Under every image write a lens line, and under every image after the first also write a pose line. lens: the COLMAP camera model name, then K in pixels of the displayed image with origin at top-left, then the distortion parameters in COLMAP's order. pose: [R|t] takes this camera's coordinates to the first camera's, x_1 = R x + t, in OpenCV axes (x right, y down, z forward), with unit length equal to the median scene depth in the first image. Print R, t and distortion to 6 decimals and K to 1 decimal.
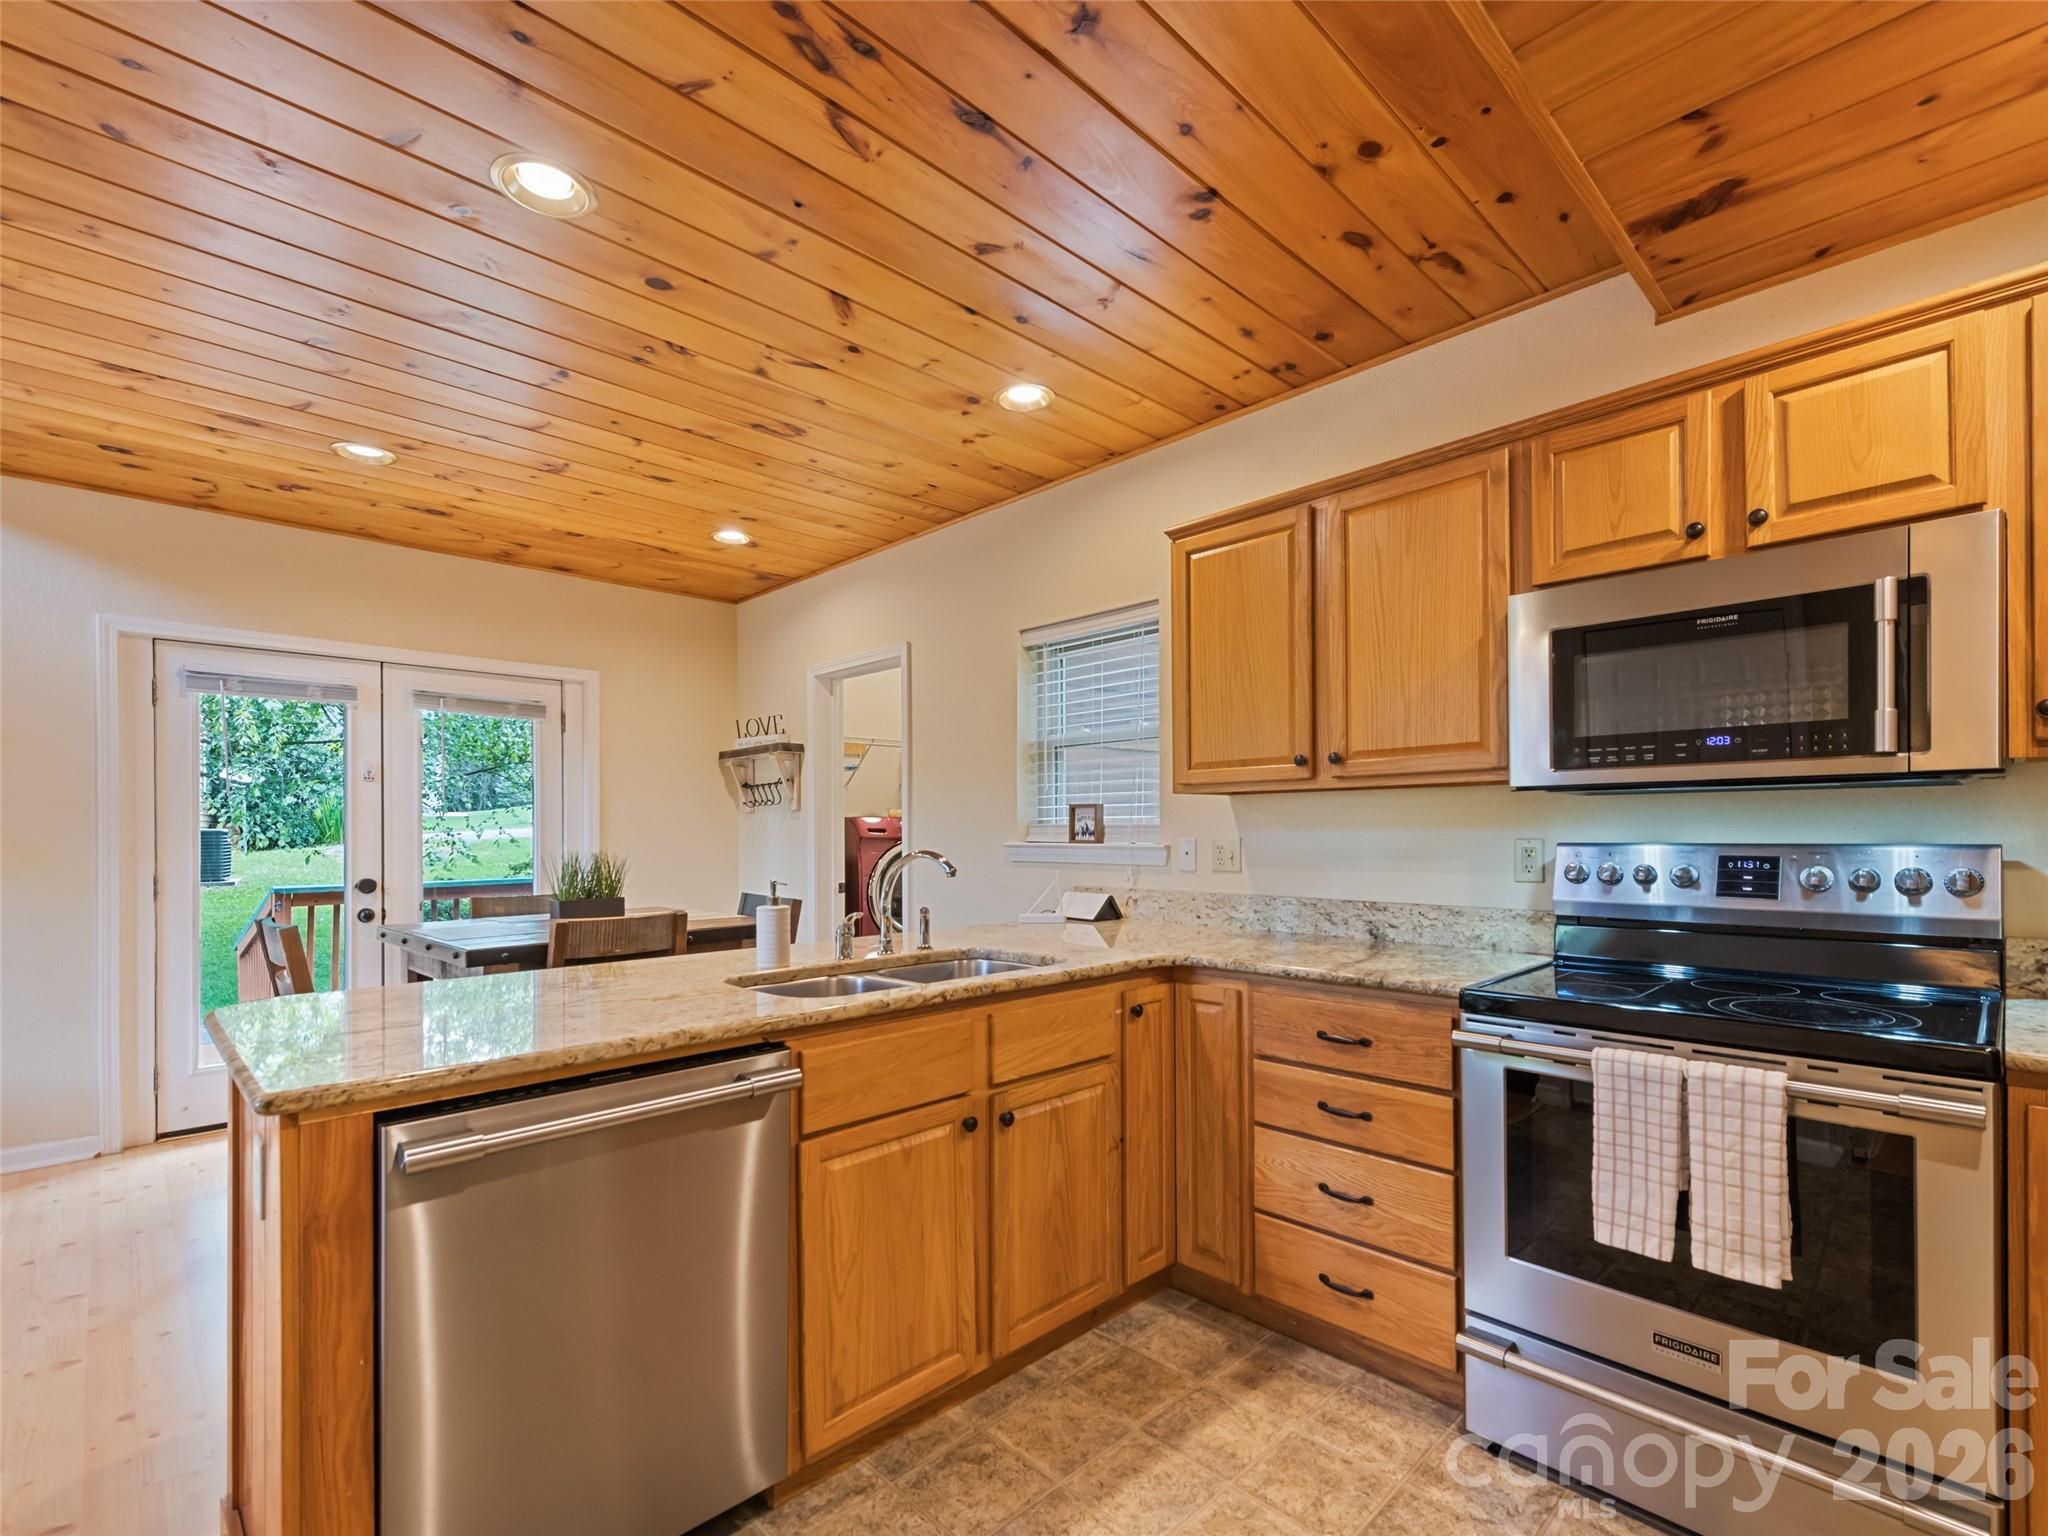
lens RADIAL K [[929.9, 0, 1041.9], [0, 929.9, 826.7], [0, 0, 1]] dist [-0.002638, -0.000570]
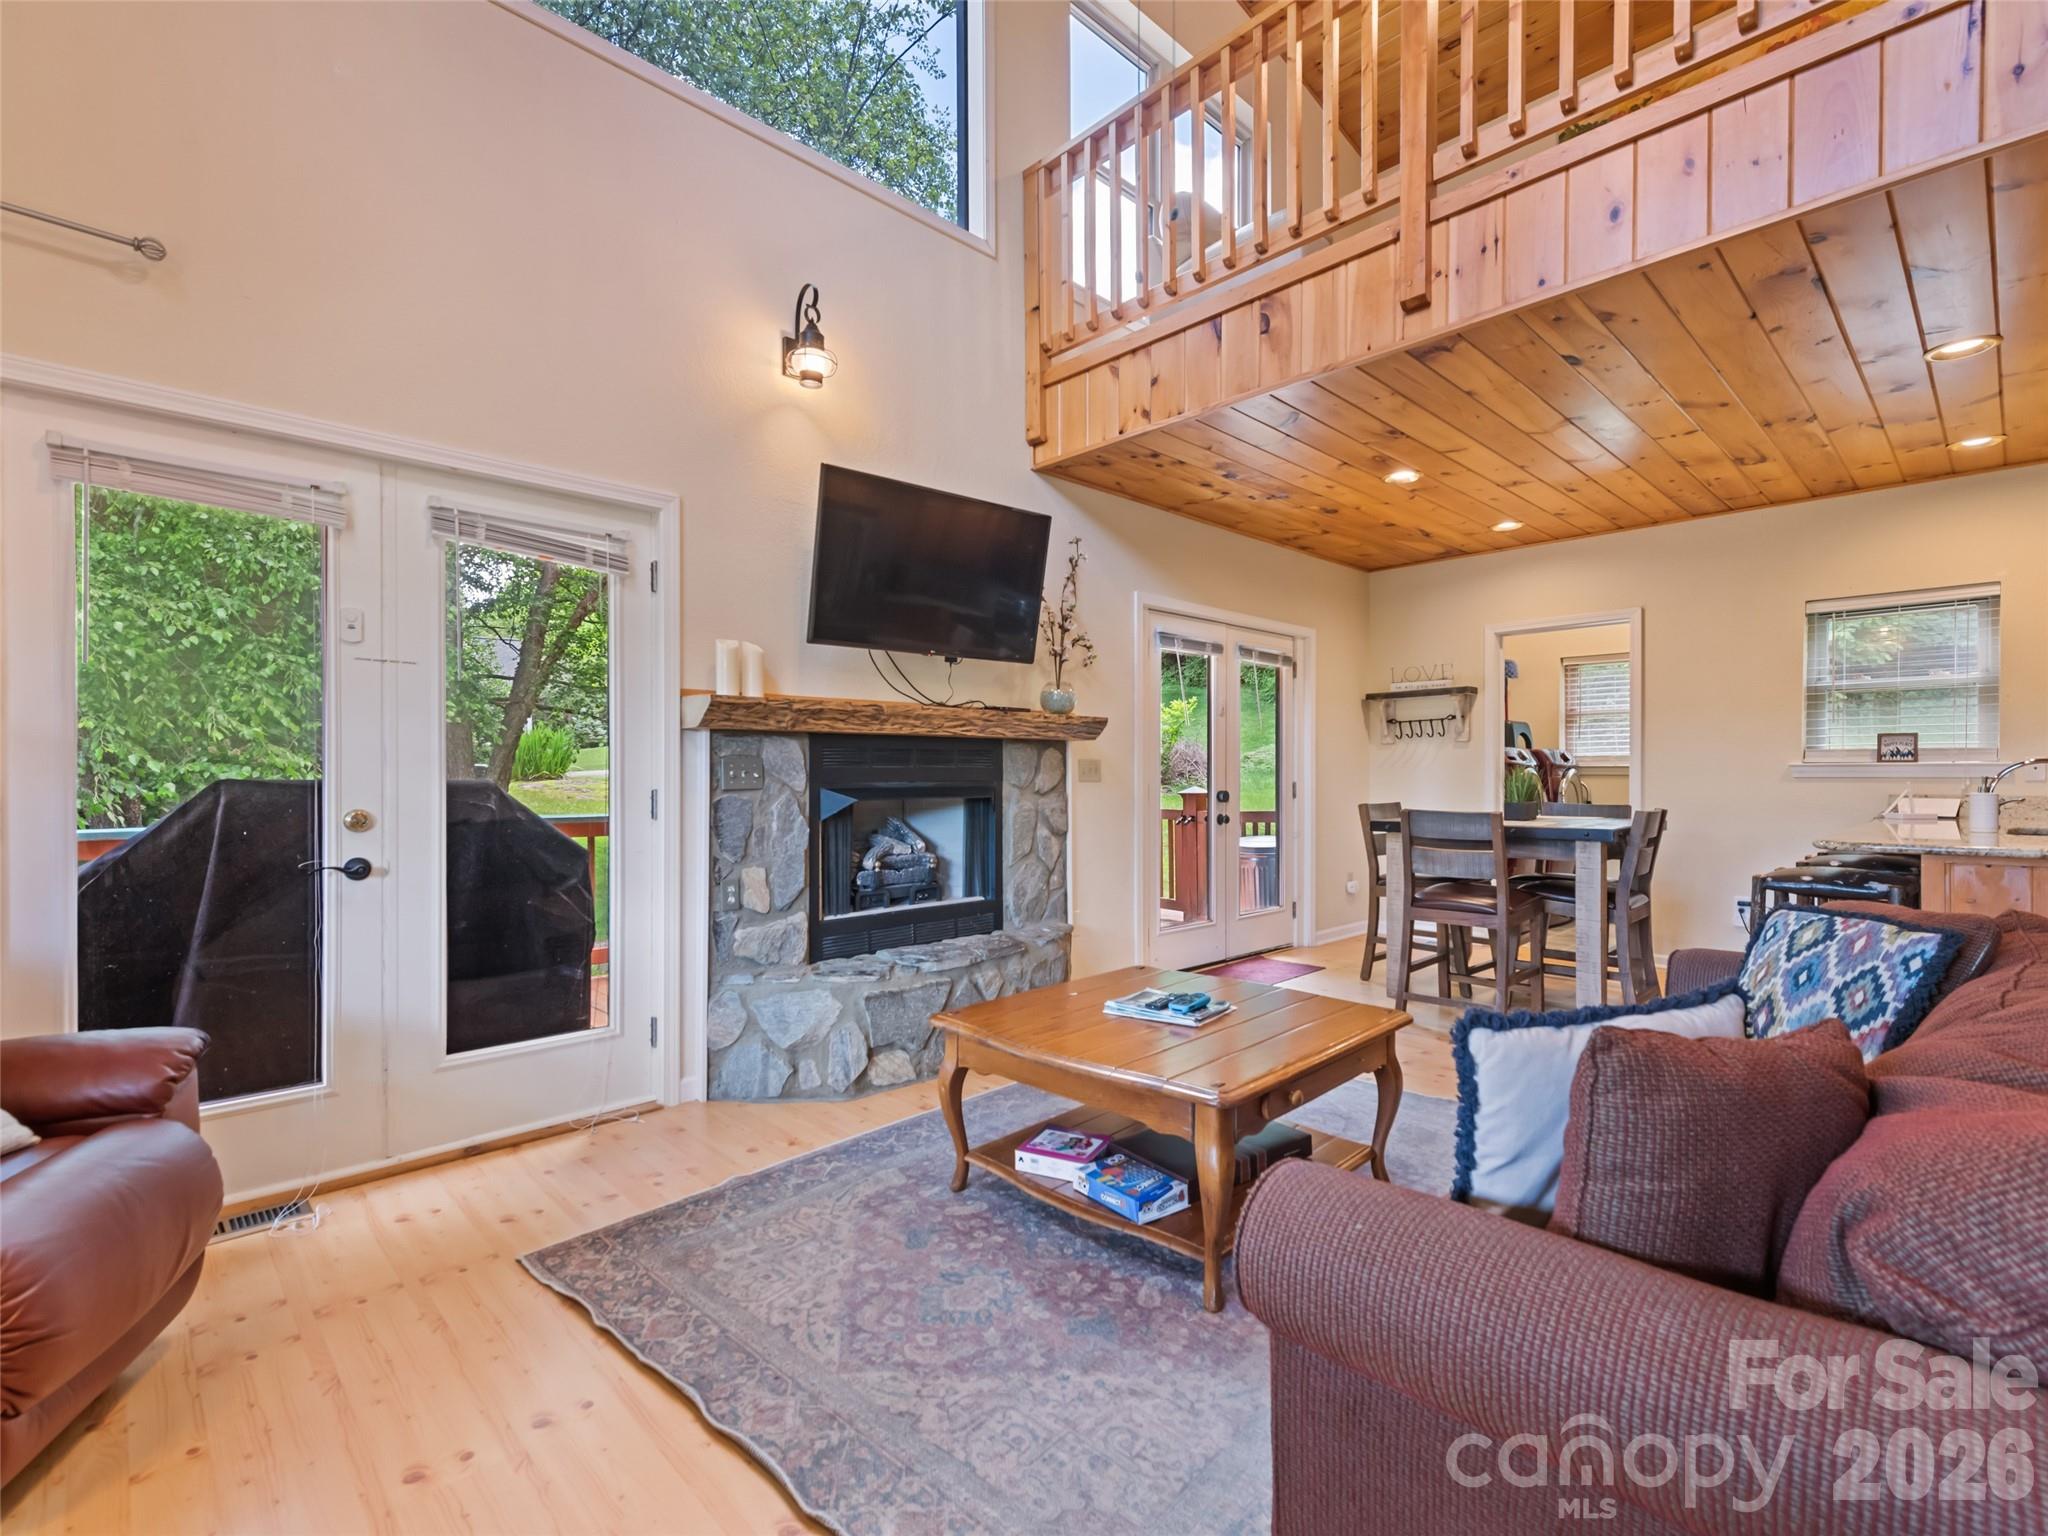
lens RADIAL K [[954.4, 0, 1023.1], [0, 954.4, 779.2], [0, 0, 1]] dist [0.003347, 0.000147]
pose [[0.999761, 0.004397, -0.021423, -1.171988], [-0.004230, 0.999960, 0.007837, 0.036159], [0.021456, -0.007745, 0.999740, -0.404542]]
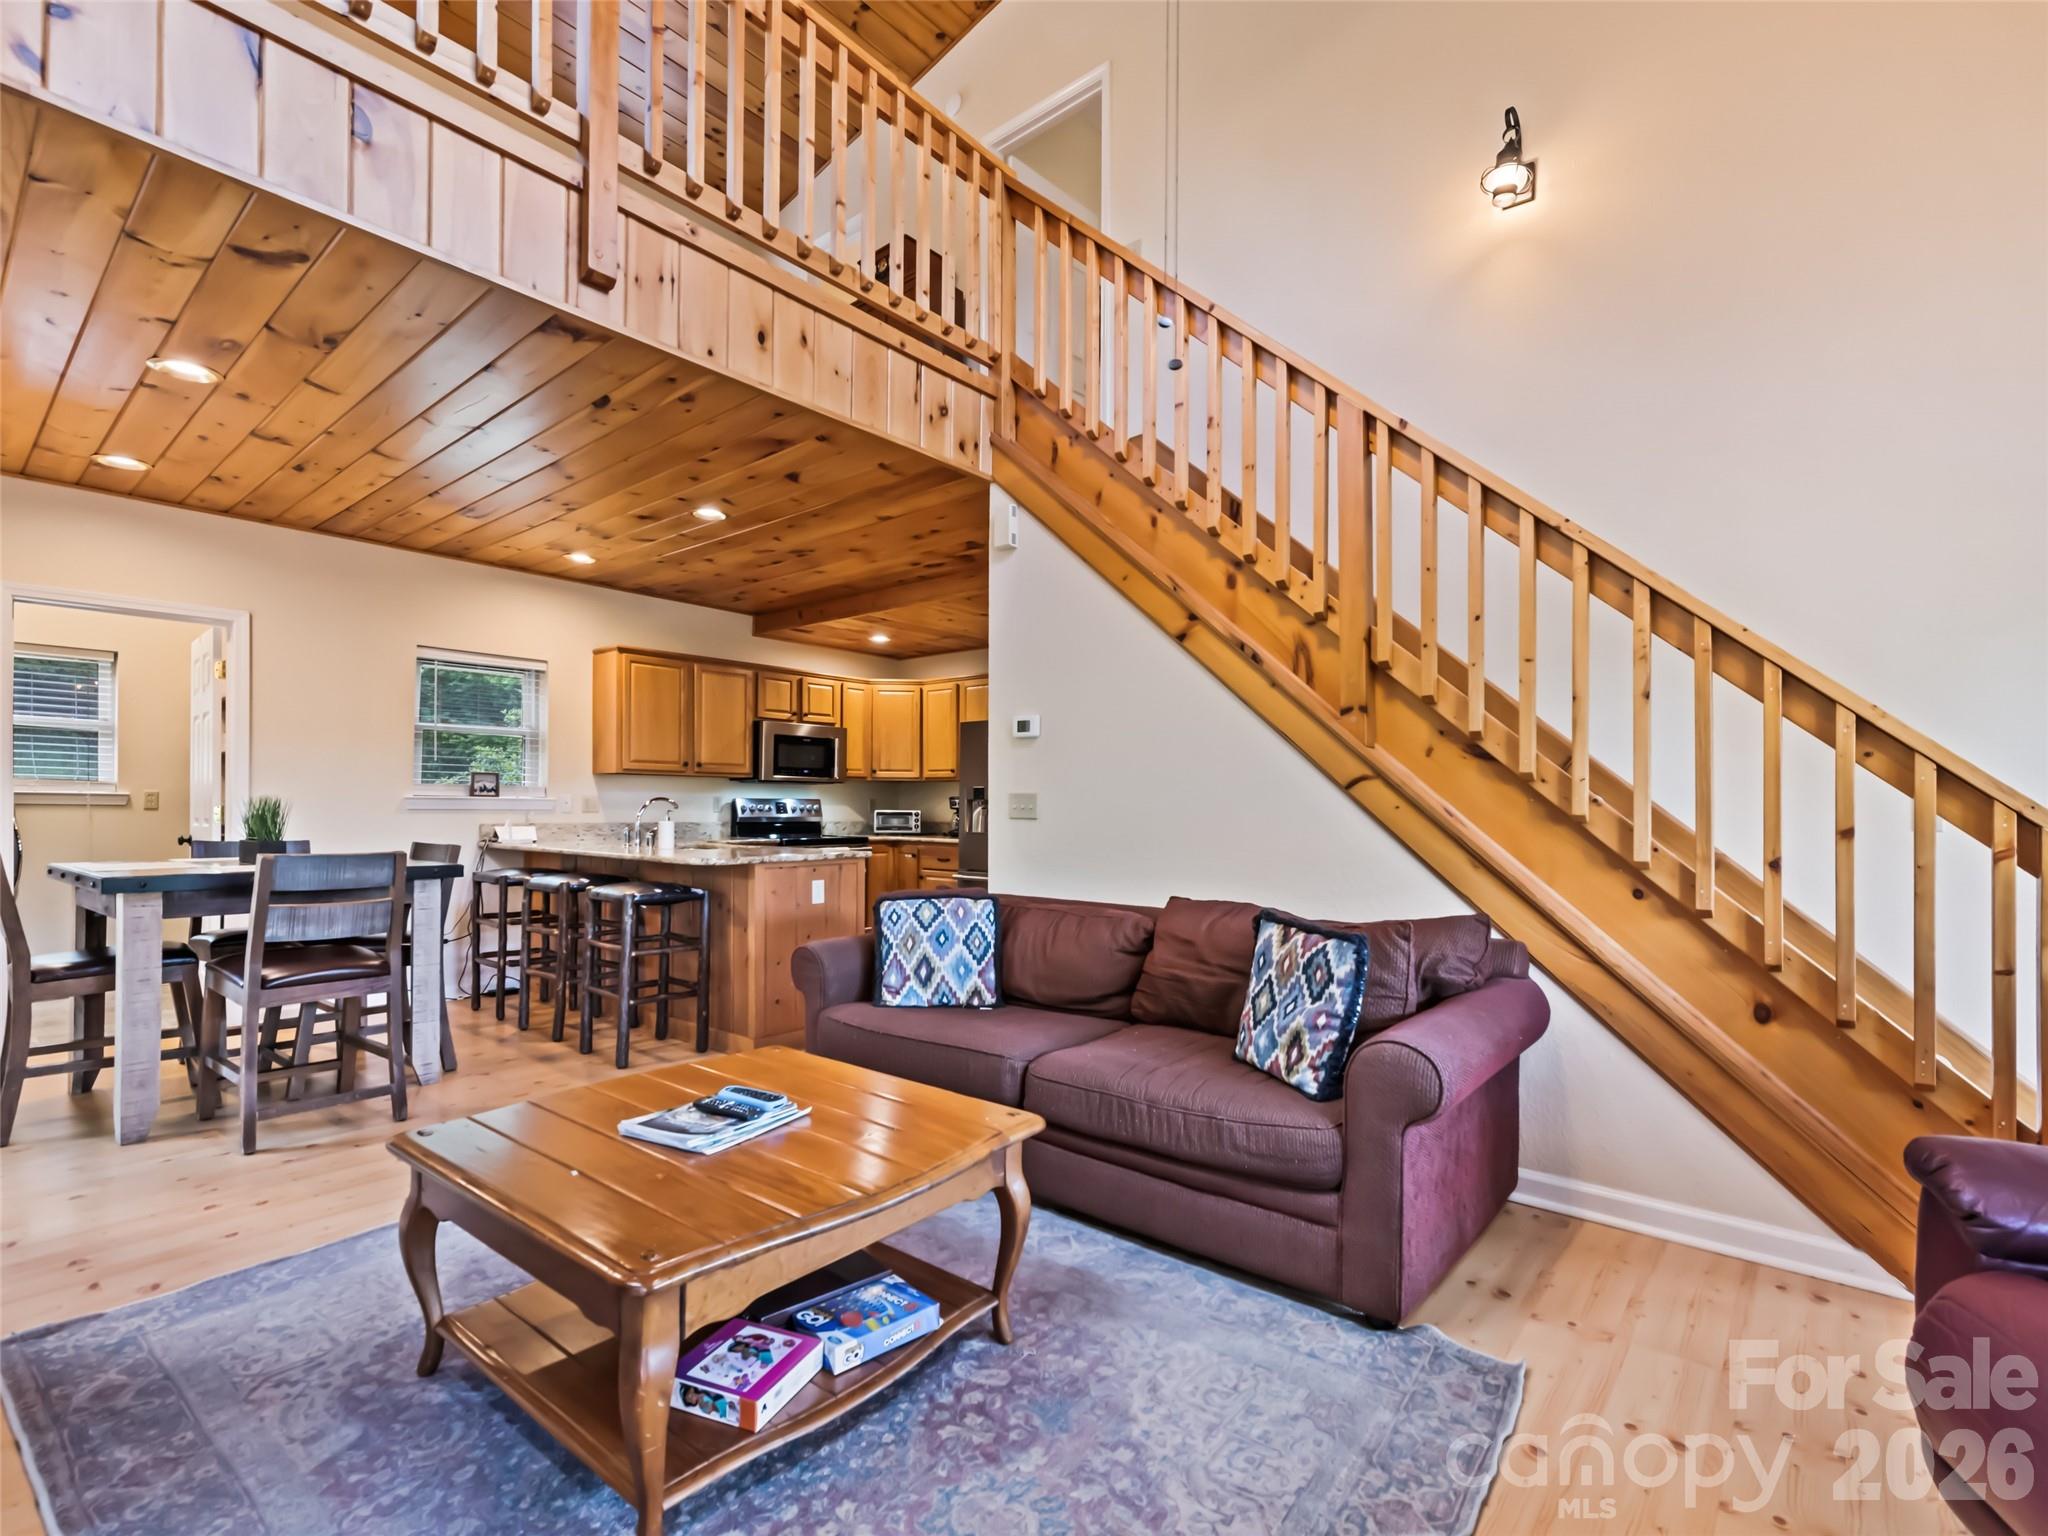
lens RADIAL K [[954.4, 0, 1032.7], [0, 954.4, 800.1], [0, 0, 1]] dist [0.003347, 0.000147]
pose [[-0.095697, 0.014023, 0.995312, -1.656391], [-0.009905, 0.999838, -0.015039, 0.038913], [-0.995361, -0.011297, -0.095542, 0.217819]]
